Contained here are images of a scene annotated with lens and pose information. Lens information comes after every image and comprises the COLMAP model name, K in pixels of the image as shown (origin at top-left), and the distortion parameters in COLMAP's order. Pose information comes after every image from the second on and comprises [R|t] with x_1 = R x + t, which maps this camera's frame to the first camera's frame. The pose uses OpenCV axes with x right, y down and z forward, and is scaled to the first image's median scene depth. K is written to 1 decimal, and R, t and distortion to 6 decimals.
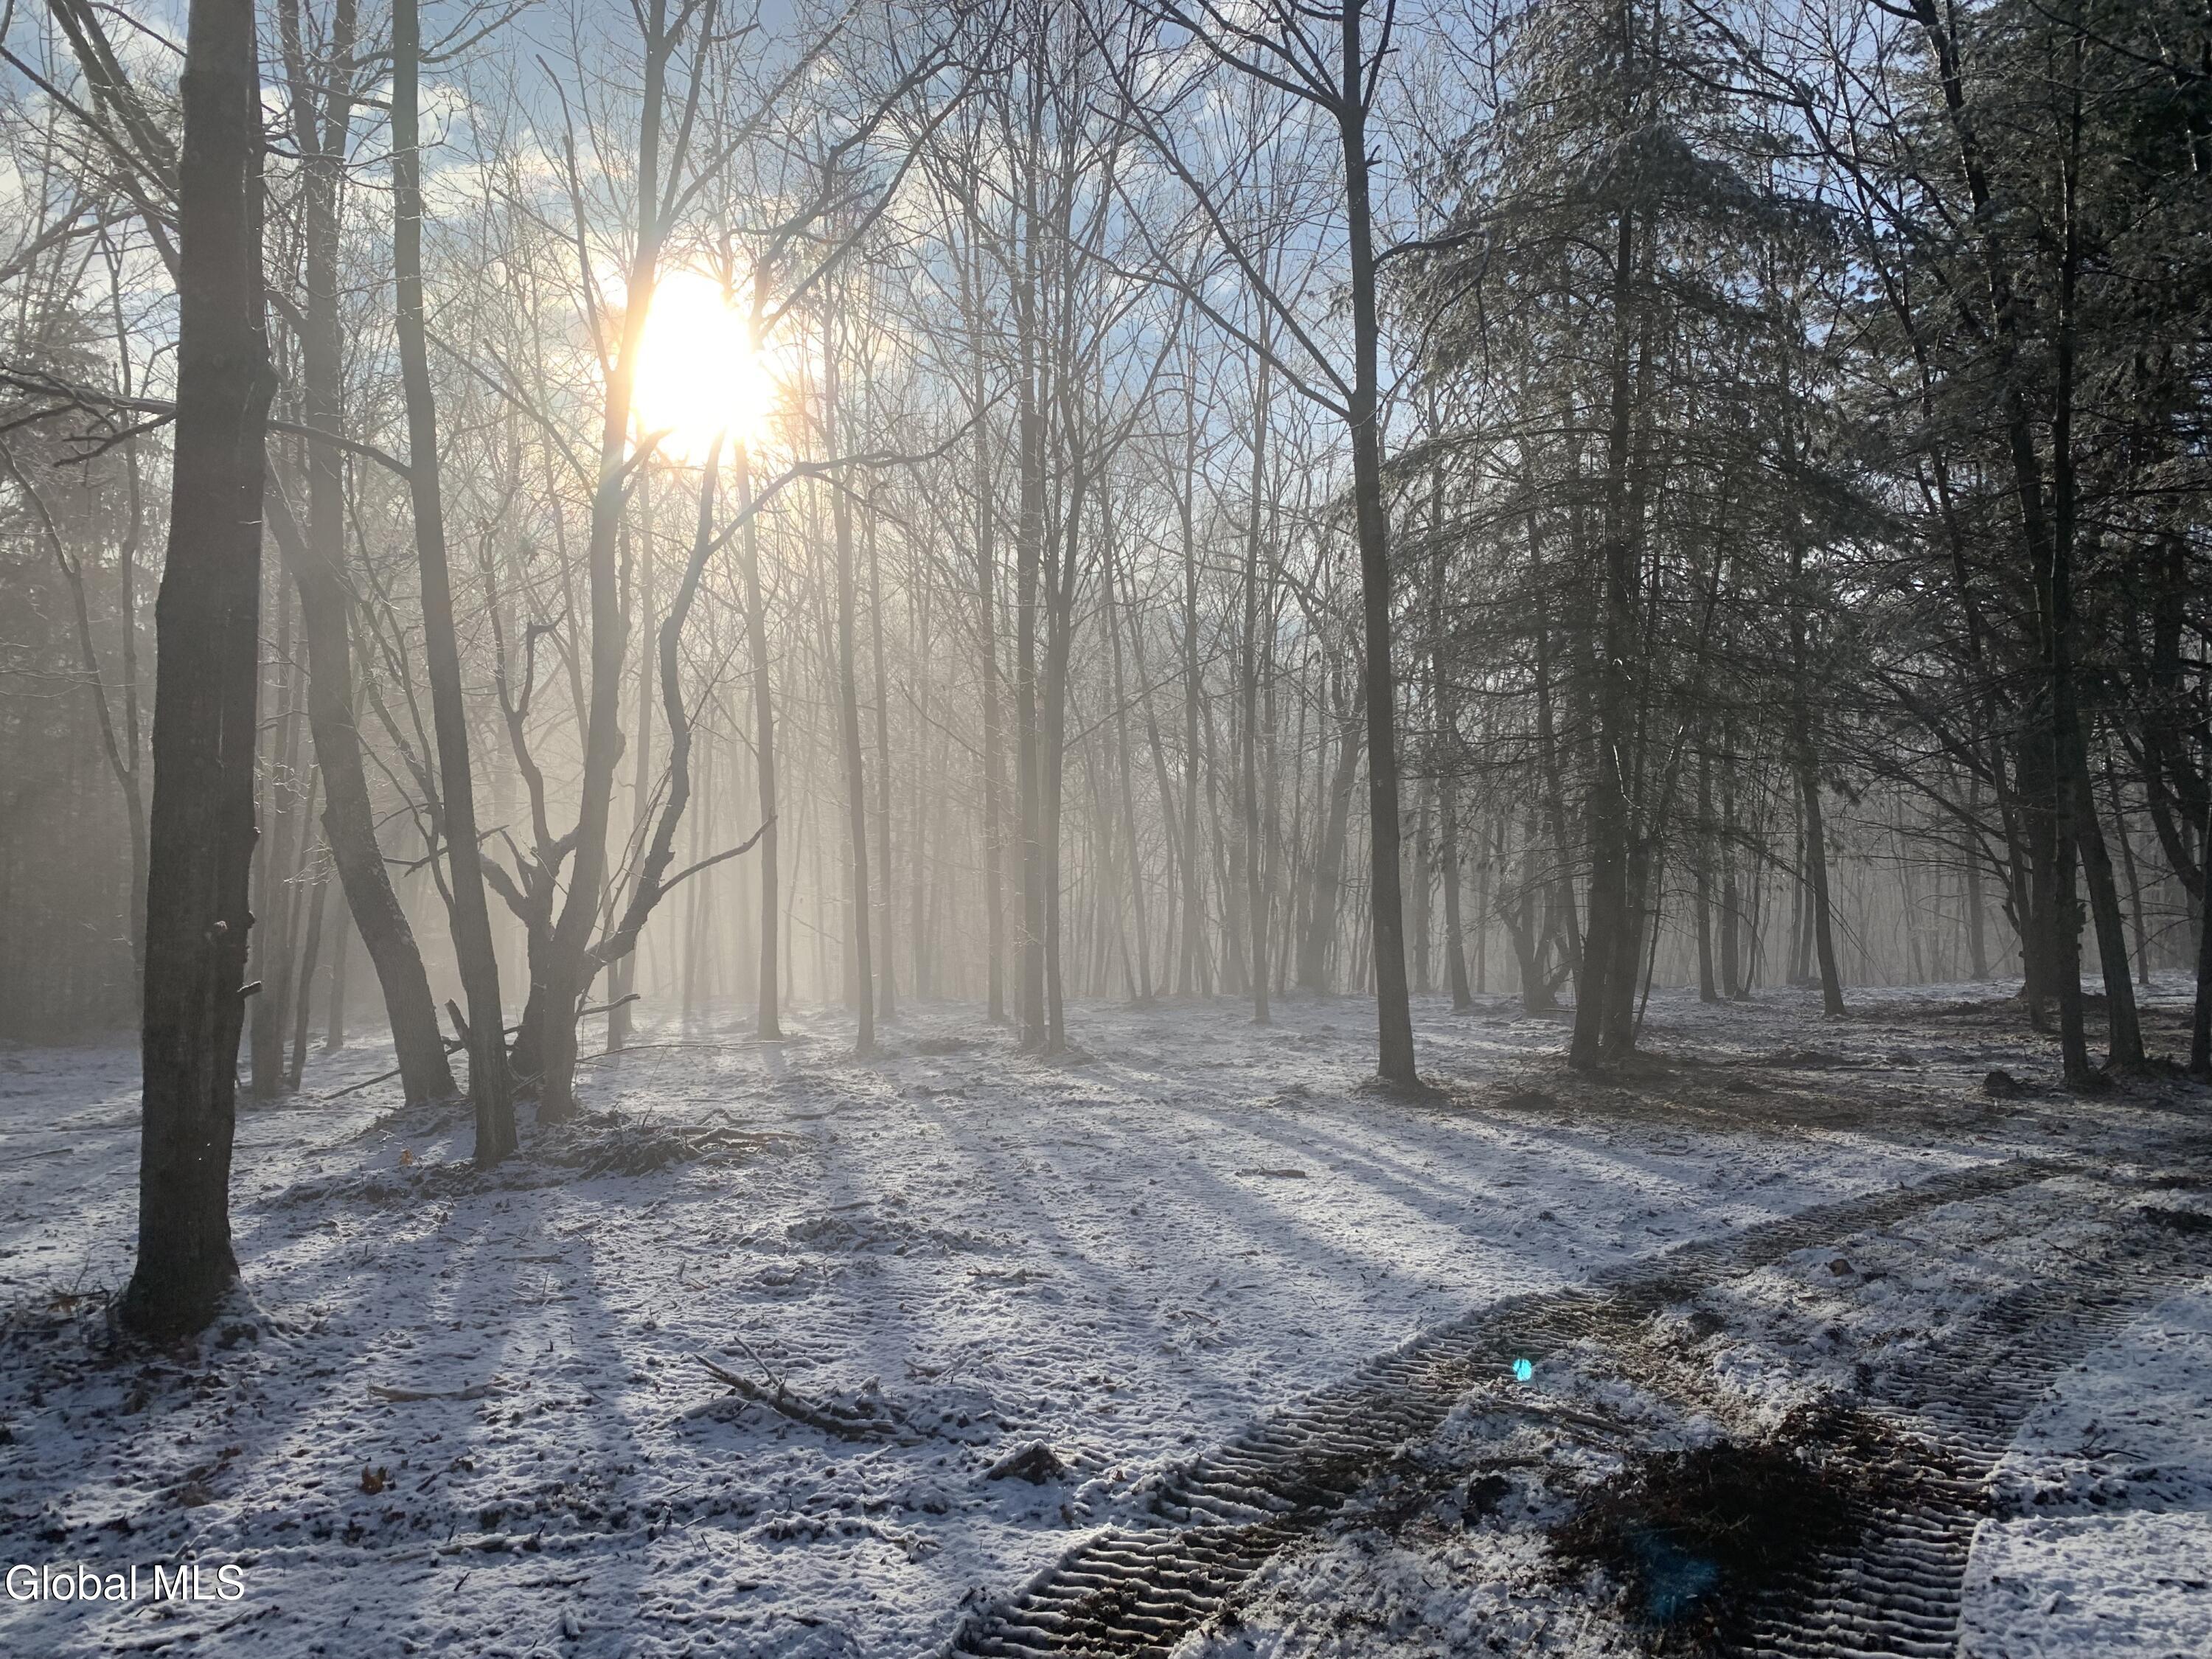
lens RADIAL K [[1684.9, 0, 1125.9], [0, 1684.9, 831.4], [0, 0, 1]] dist [0.029228, 0.003199]
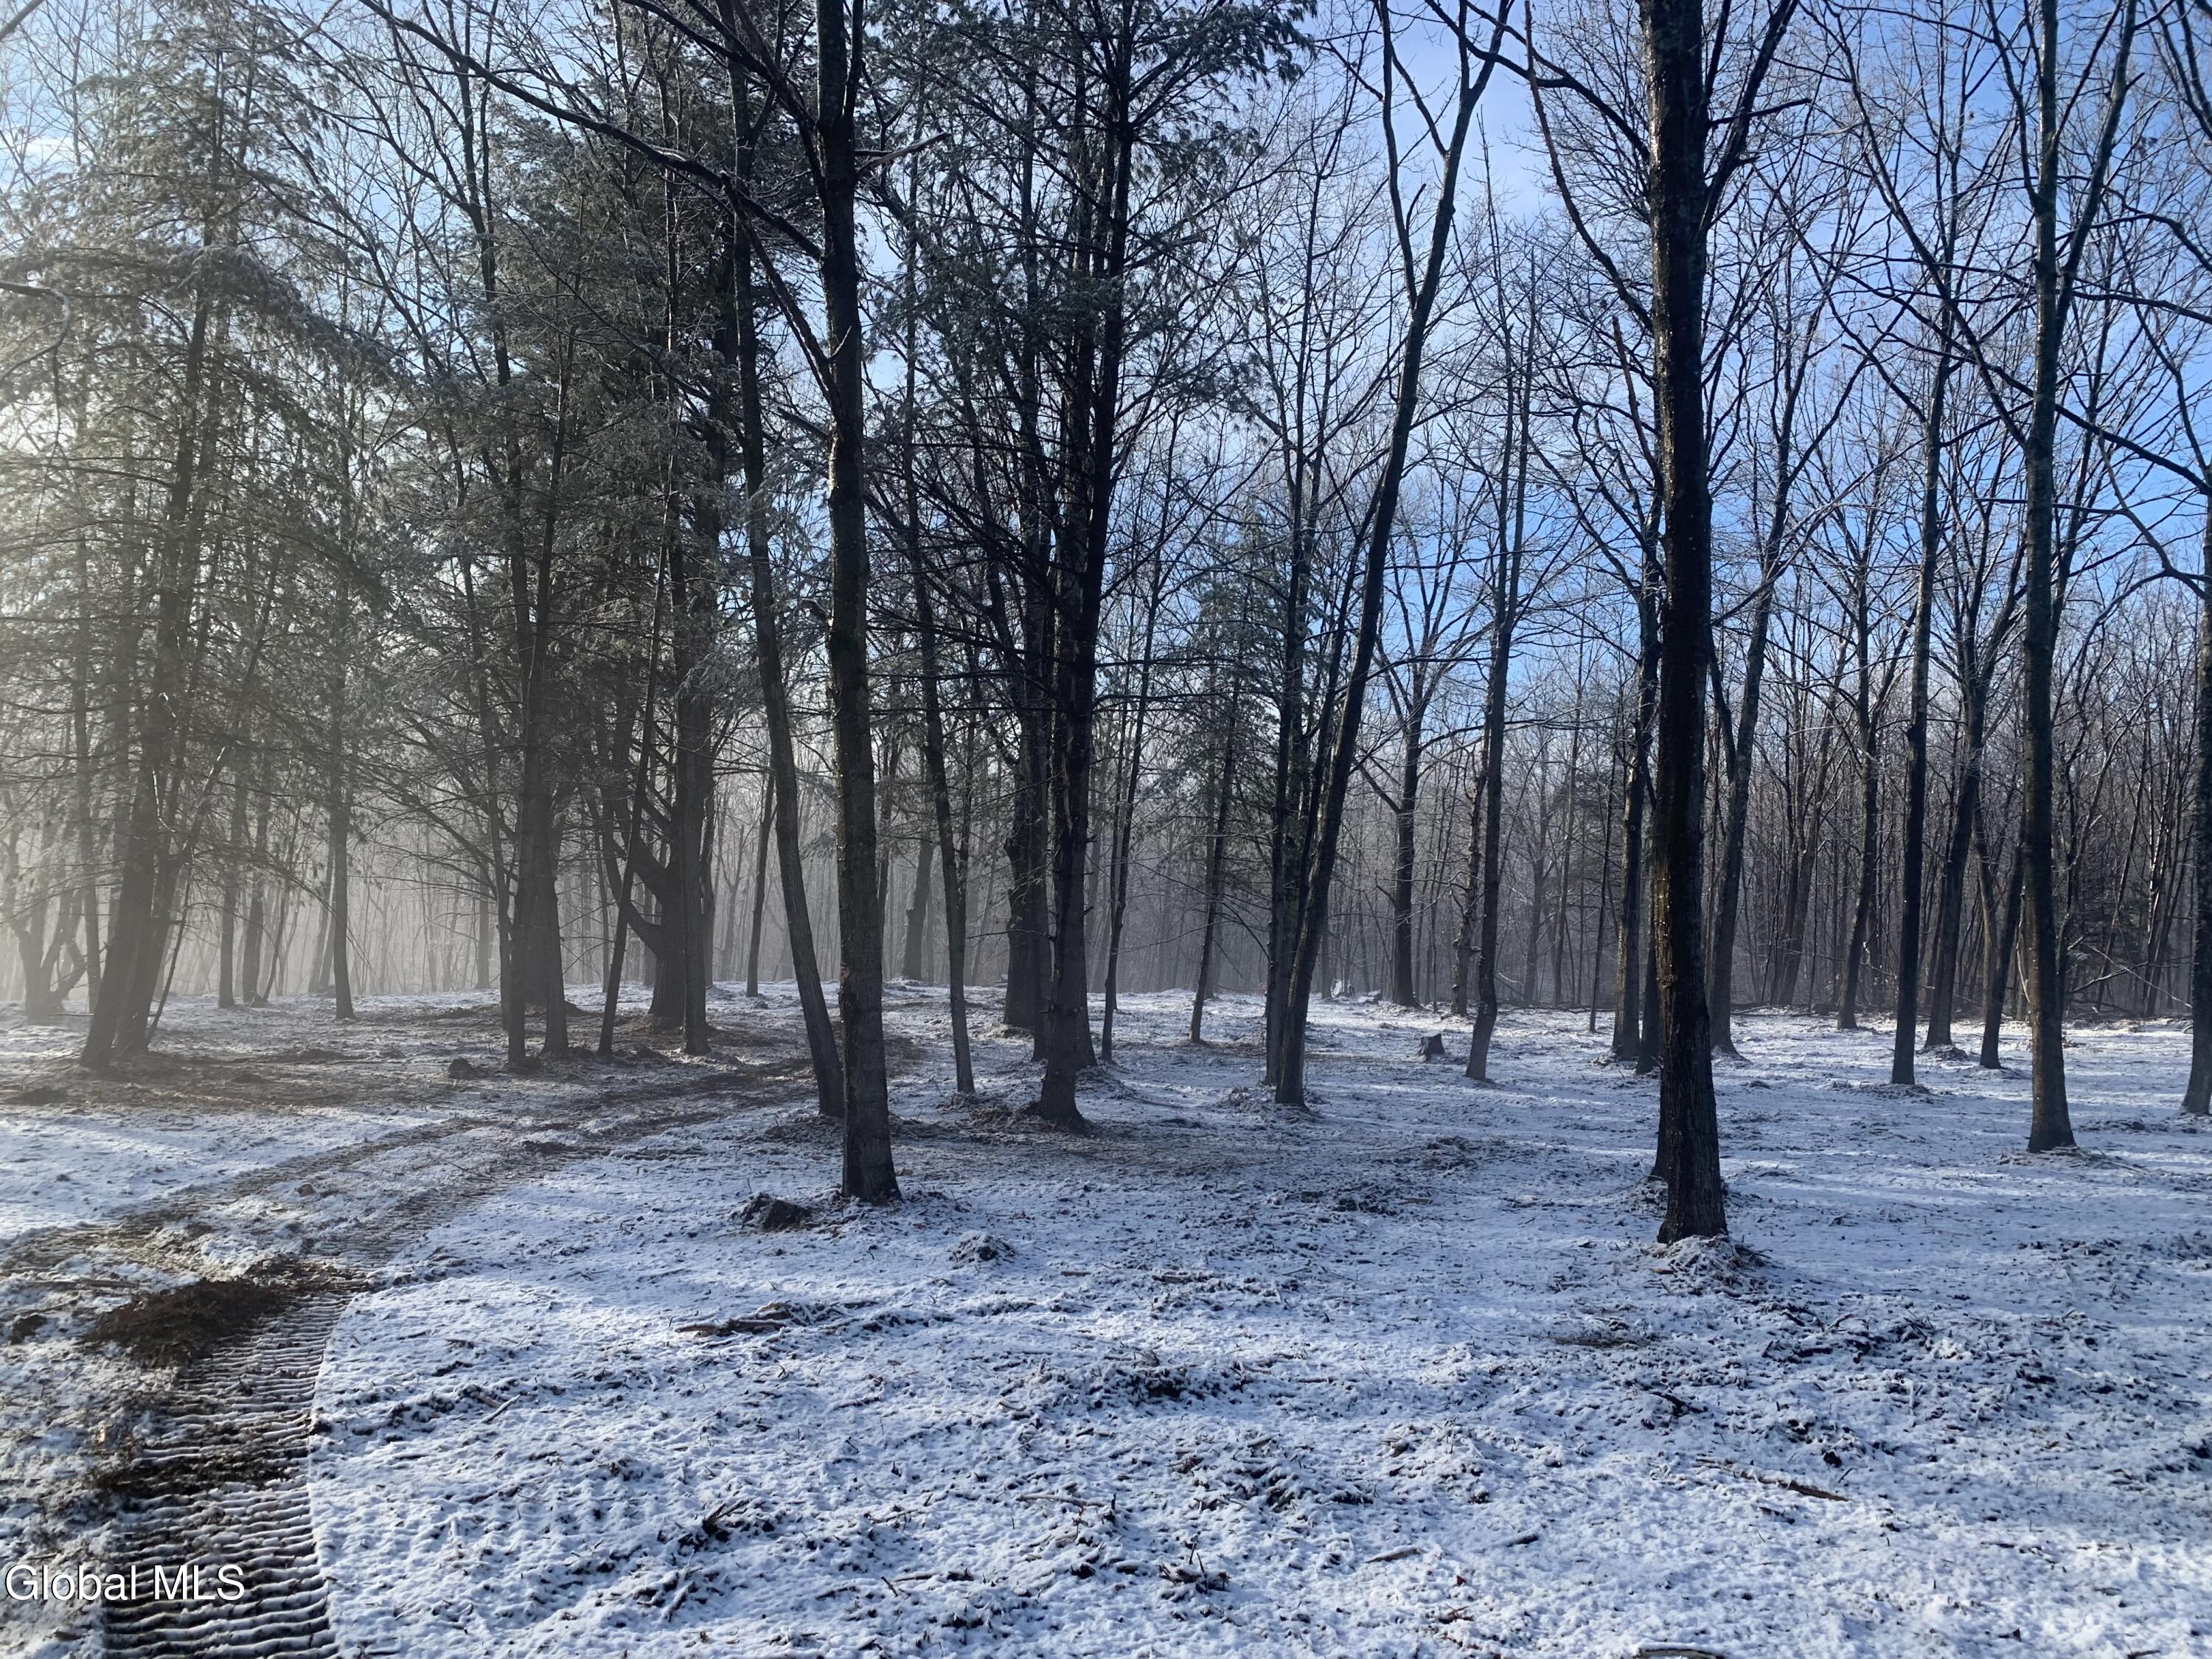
lens RADIAL K [[1684.9, 0, 1128.4], [0, 1684.9, 839.0], [0, 0, 1]] dist [0.029228, 0.003199]
pose [[0.685562, 0.073900, 0.724254, -0.114823], [-0.072801, 0.996807, -0.032798, -0.028058], [-0.724365, -0.030242, 0.688753, -0.341351]]
